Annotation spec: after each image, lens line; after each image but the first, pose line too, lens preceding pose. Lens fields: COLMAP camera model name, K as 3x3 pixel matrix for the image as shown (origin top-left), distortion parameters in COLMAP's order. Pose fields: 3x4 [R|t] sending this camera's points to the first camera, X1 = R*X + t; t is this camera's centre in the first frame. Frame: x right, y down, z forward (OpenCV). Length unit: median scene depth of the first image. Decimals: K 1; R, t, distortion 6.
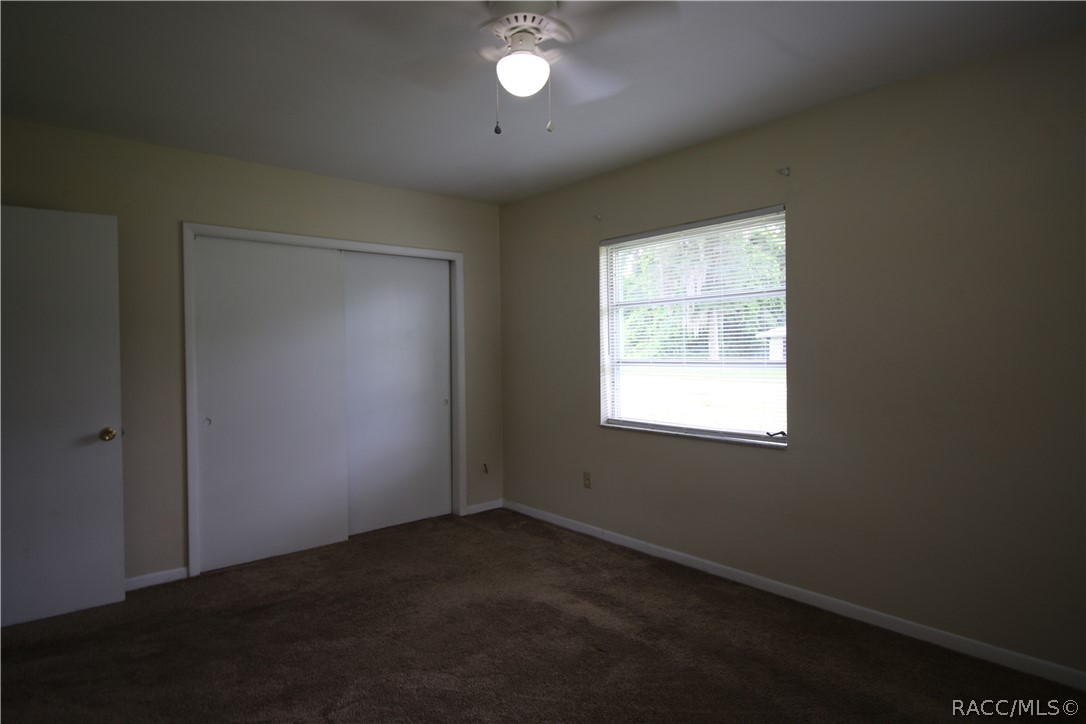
lens RADIAL K [[605.2, 0, 533.6], [0, 605.2, 360.7], [0, 0, 1]] dist [0.010002, -0.014564]
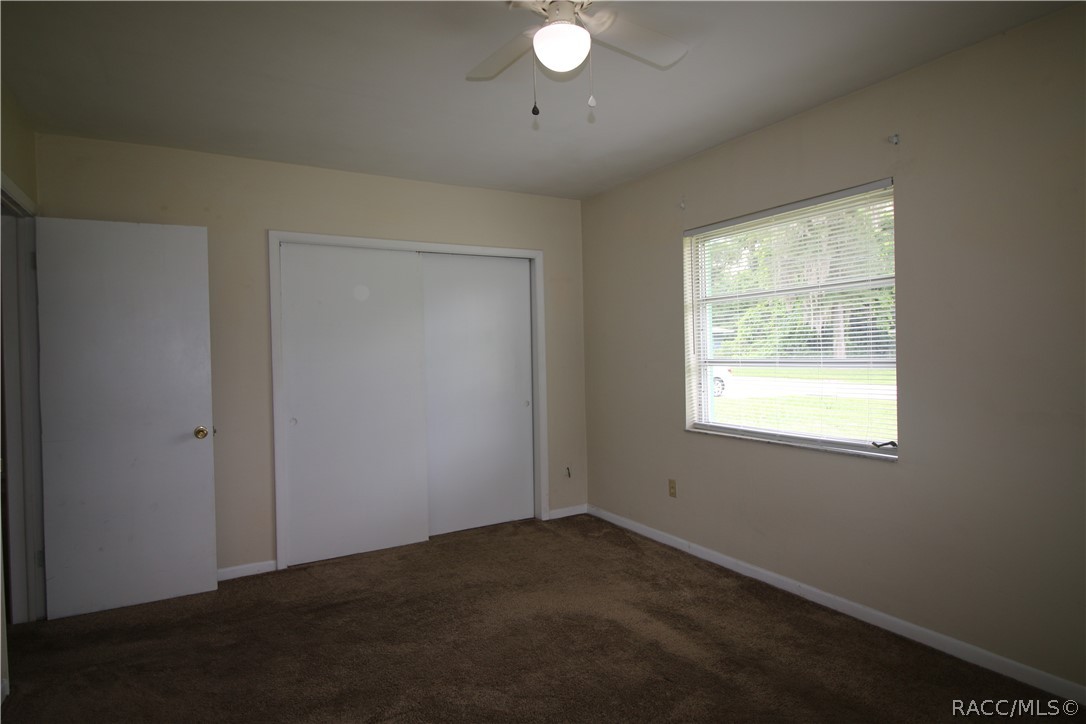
lens RADIAL K [[605.2, 0, 534.9], [0, 605.2, 361.2], [0, 0, 1]] dist [0.010002, -0.014564]
pose [[0.983778, -0.005574, -0.179302, 0.058219], [0.005739, 0.999983, 0.000404, -0.000543], [0.179297, -0.001426, 0.983794, 0.053431]]
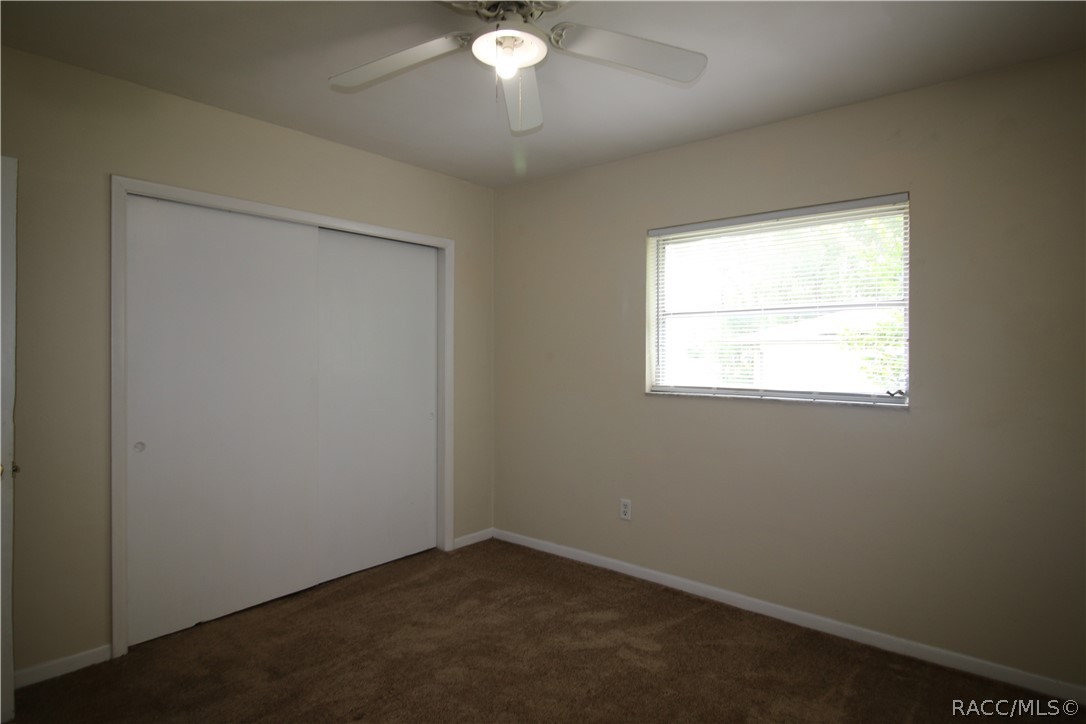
lens RADIAL K [[605.2, 0, 528.5], [0, 605.2, 370.8], [0, 0, 1]] dist [0.010002, -0.014564]
pose [[0.987395, 0.011114, 0.157886, -0.193169], [-0.013337, 0.999826, 0.013028, -0.010143], [-0.157714, -0.014970, 0.987371, 0.198848]]
